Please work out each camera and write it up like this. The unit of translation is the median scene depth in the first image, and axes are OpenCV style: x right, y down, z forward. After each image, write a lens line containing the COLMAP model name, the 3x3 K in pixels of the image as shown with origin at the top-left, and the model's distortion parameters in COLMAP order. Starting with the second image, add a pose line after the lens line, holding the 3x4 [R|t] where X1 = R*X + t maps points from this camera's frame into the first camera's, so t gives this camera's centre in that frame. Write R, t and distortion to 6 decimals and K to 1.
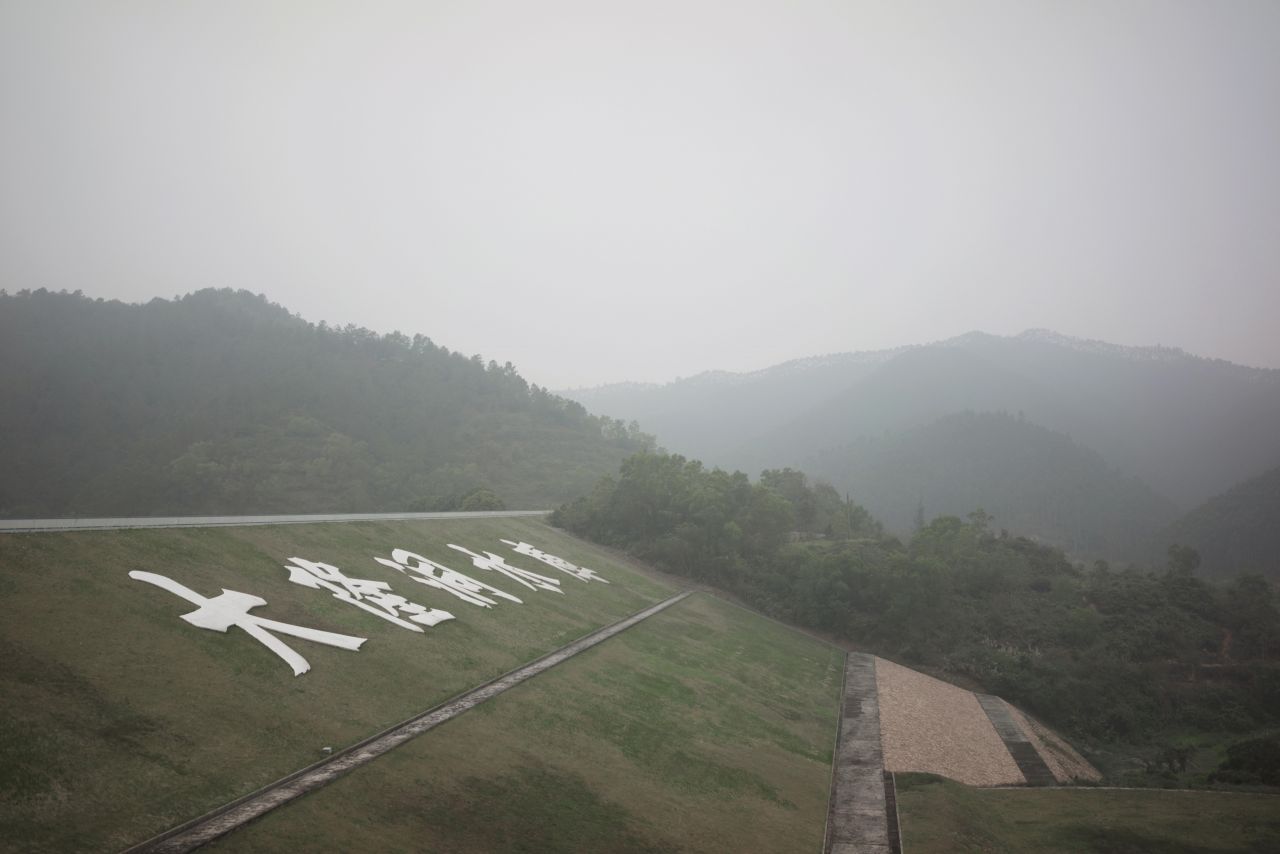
lens RADIAL K [[1302.1, 0, 634.5], [0, 1302.1, 433.8], [0, 0, 1]] dist [0.049721, -0.212440]
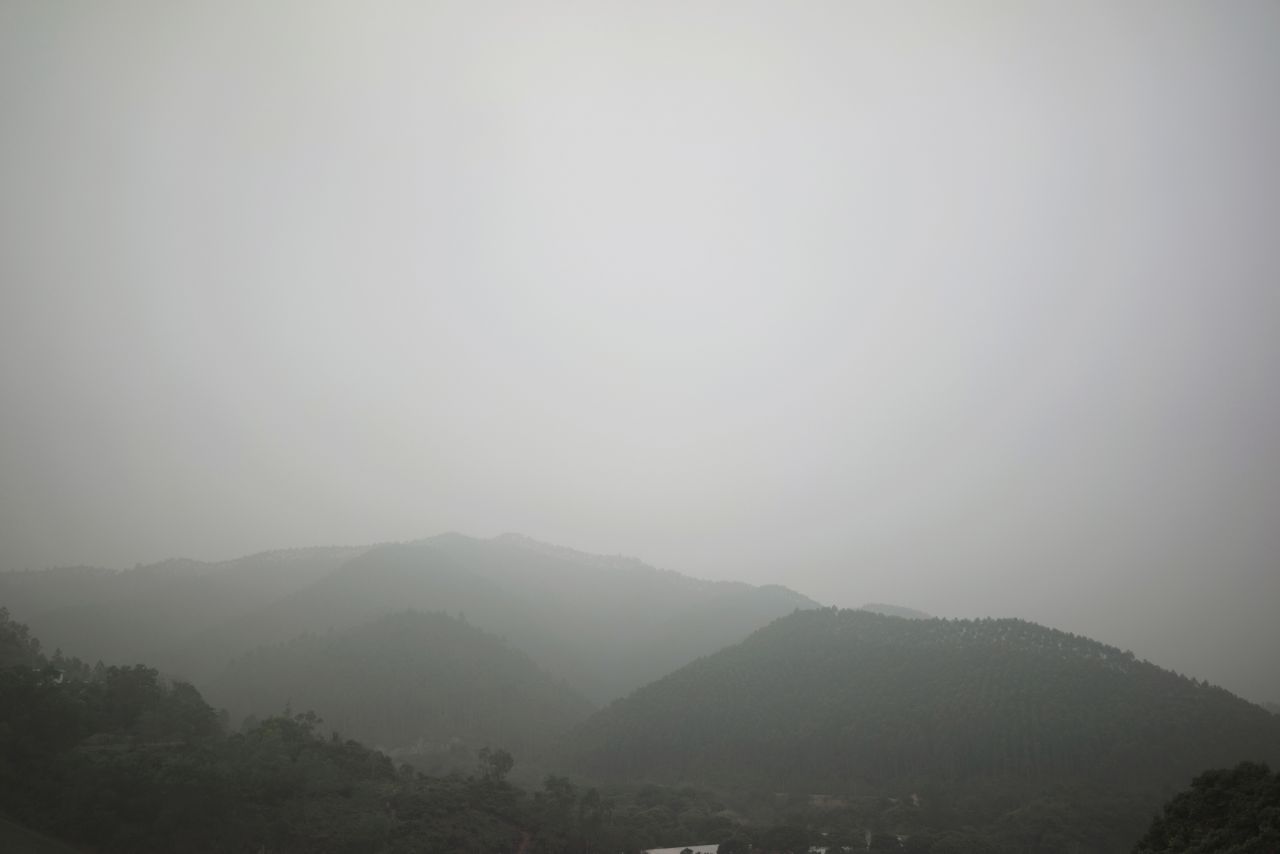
lens RADIAL K [[1302.1, 0, 634.5], [0, 1302.1, 433.8], [0, 0, 1]] dist [0.049721, -0.212440]
pose [[0.931317, 0.081851, 0.354893, 0.143175], [-0.027835, 0.987566, -0.154724, -0.003299], [-0.363145, 0.134218, 0.922015, -0.020548]]
